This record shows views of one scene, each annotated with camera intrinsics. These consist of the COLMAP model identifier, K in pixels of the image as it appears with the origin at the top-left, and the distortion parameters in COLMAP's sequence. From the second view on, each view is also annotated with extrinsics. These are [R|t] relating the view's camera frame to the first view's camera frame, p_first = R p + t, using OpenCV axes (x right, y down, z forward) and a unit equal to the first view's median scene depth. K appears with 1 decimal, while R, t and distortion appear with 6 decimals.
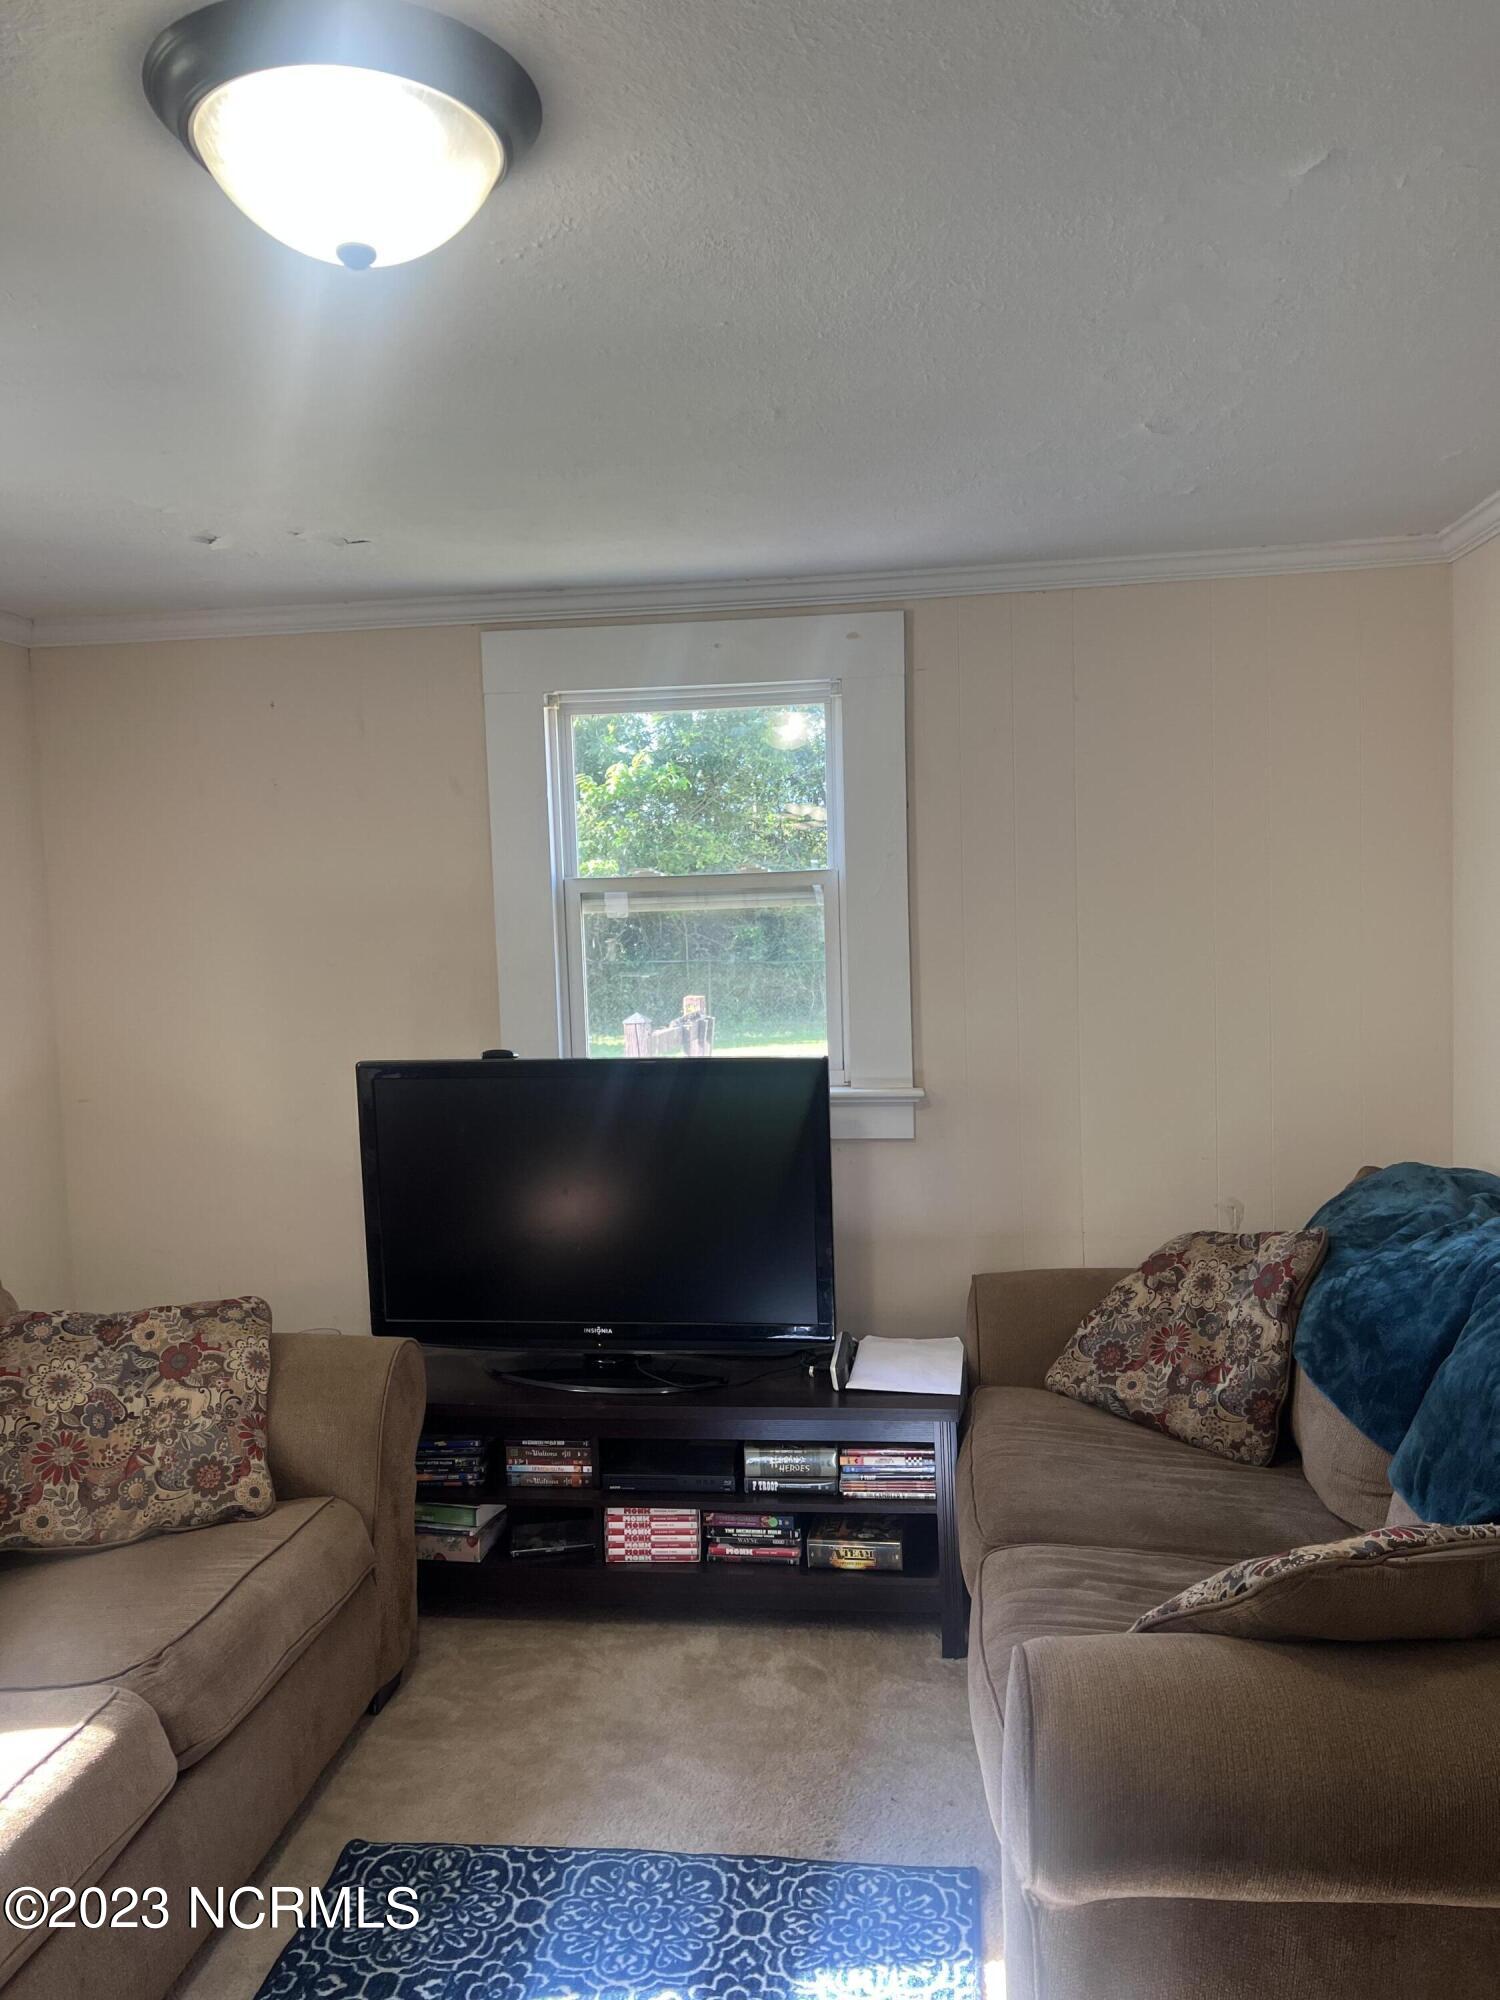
lens RADIAL K [[1506.5, 0, 750.0], [0, 1506.5, 1000.0], [0, 0, 1]] dist [0.002100, 0.000136]
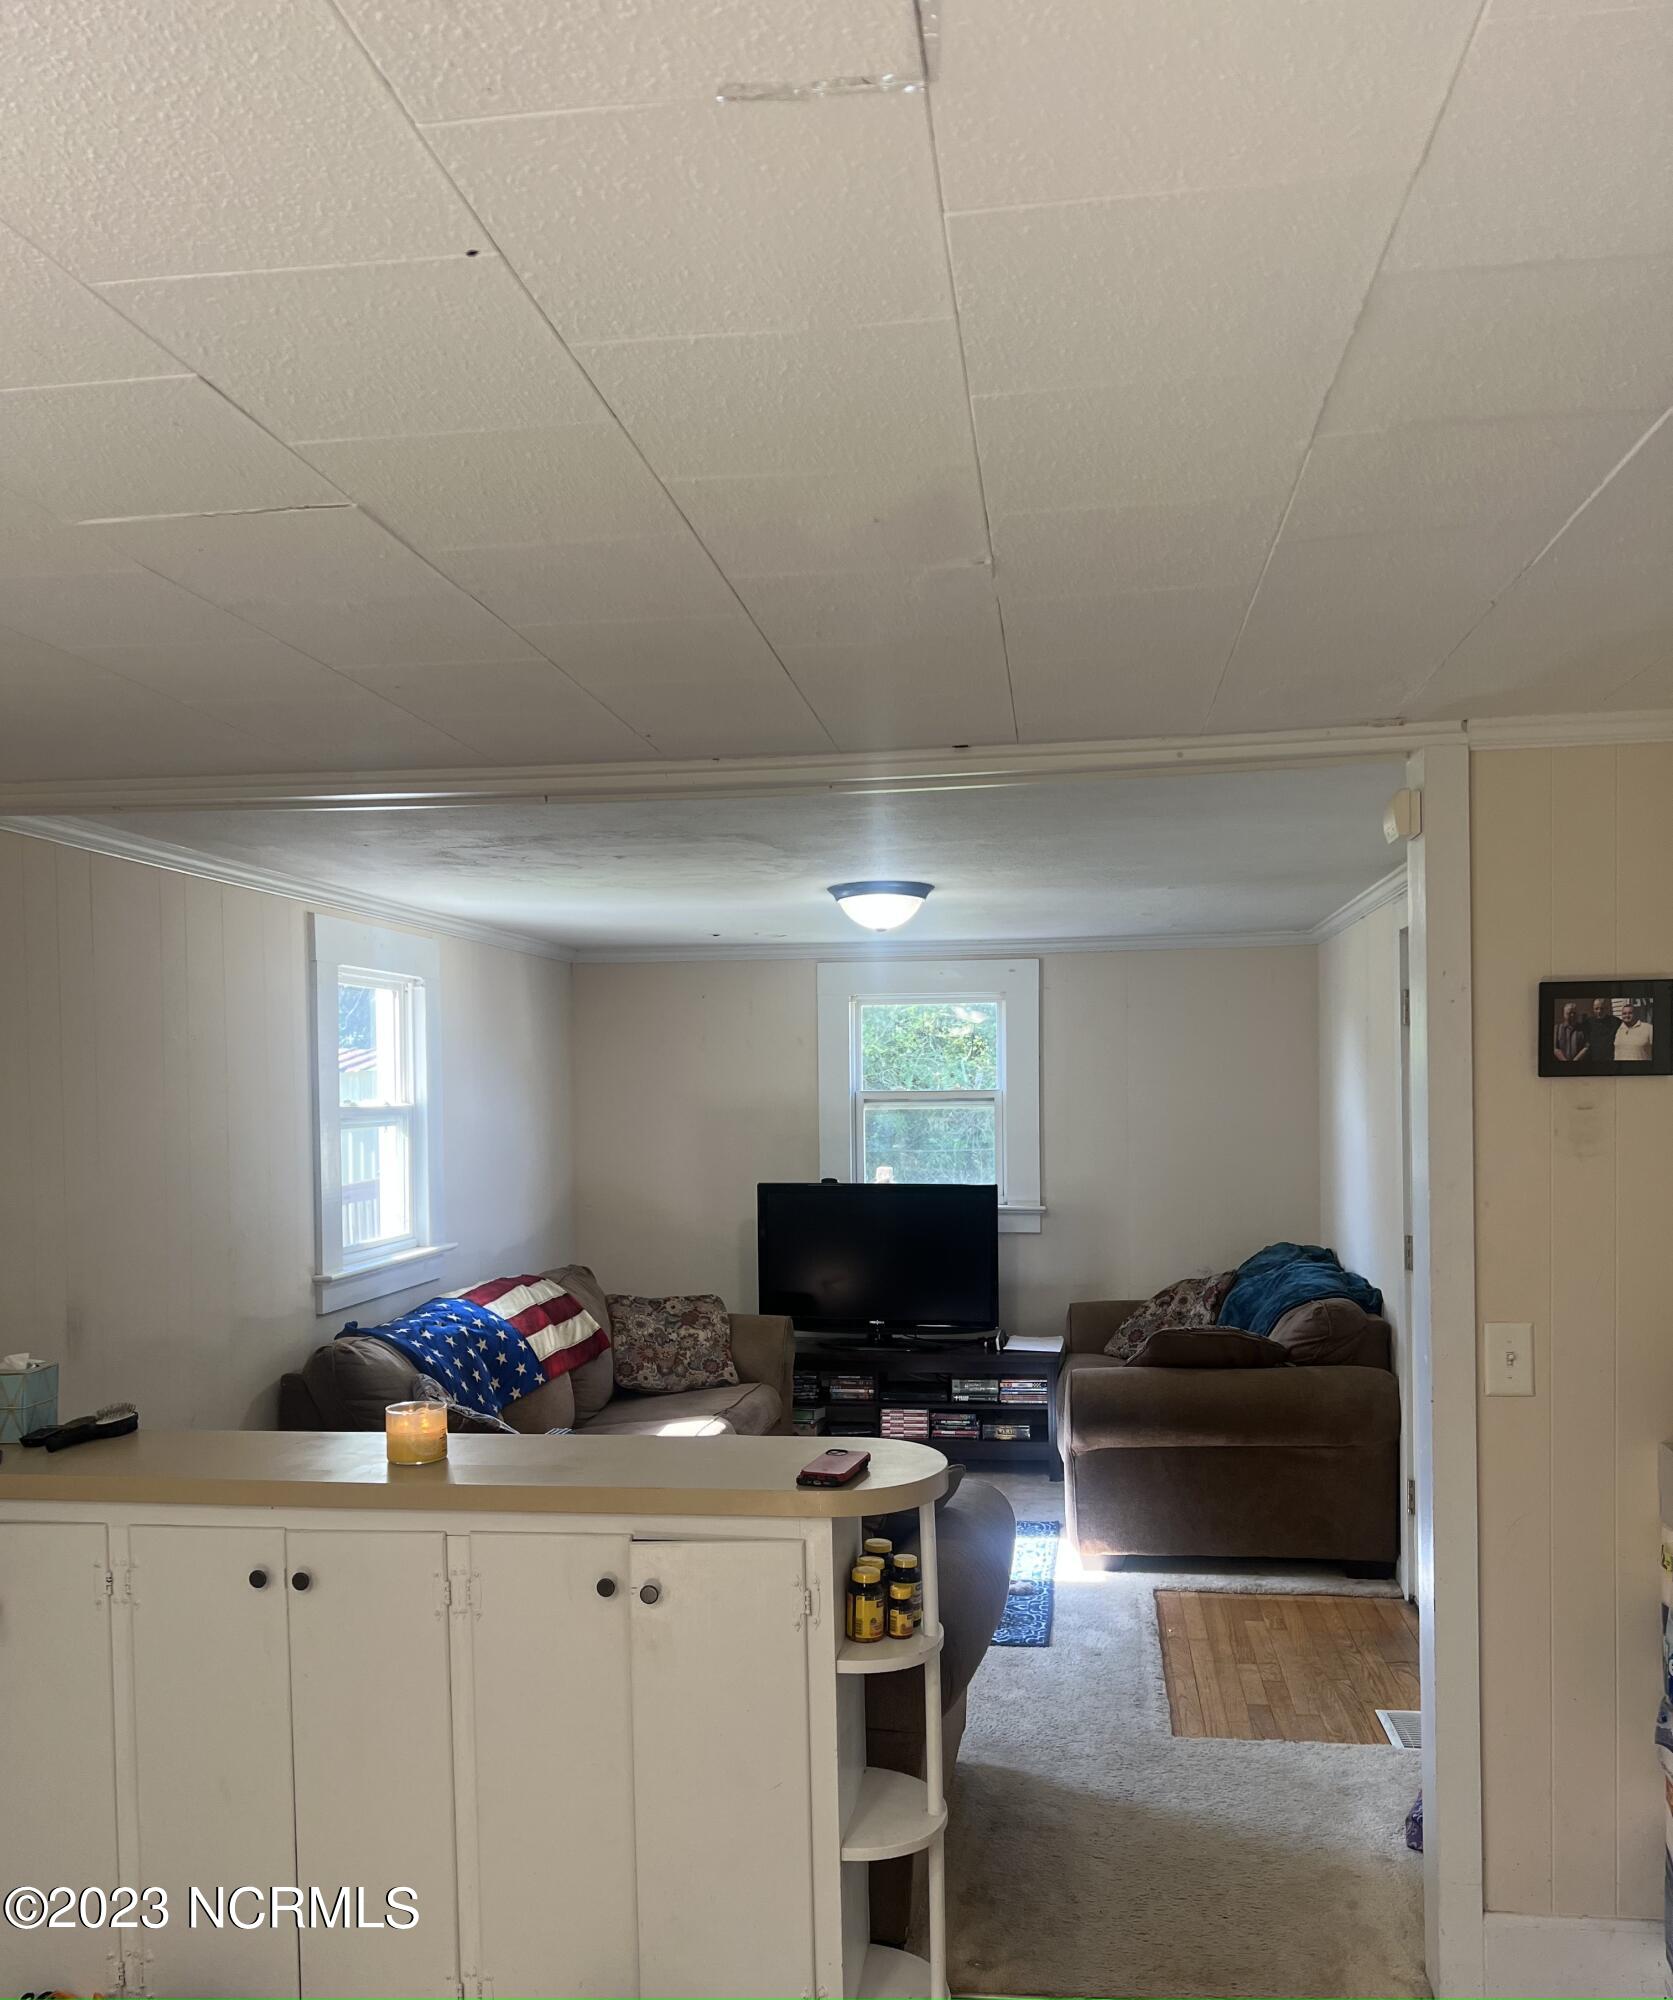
lens RADIAL K [[1675.3, 0, 838.5], [0, 1675.3, 1098.4], [0, 0, 1]] dist [0.005763, 0.000455]
pose [[0.999518, 0.020672, -0.023157, -0.111140], [-0.021975, 0.998102, -0.057530, 0.056662], [0.021924, 0.058011, 0.998075, -1.251603]]
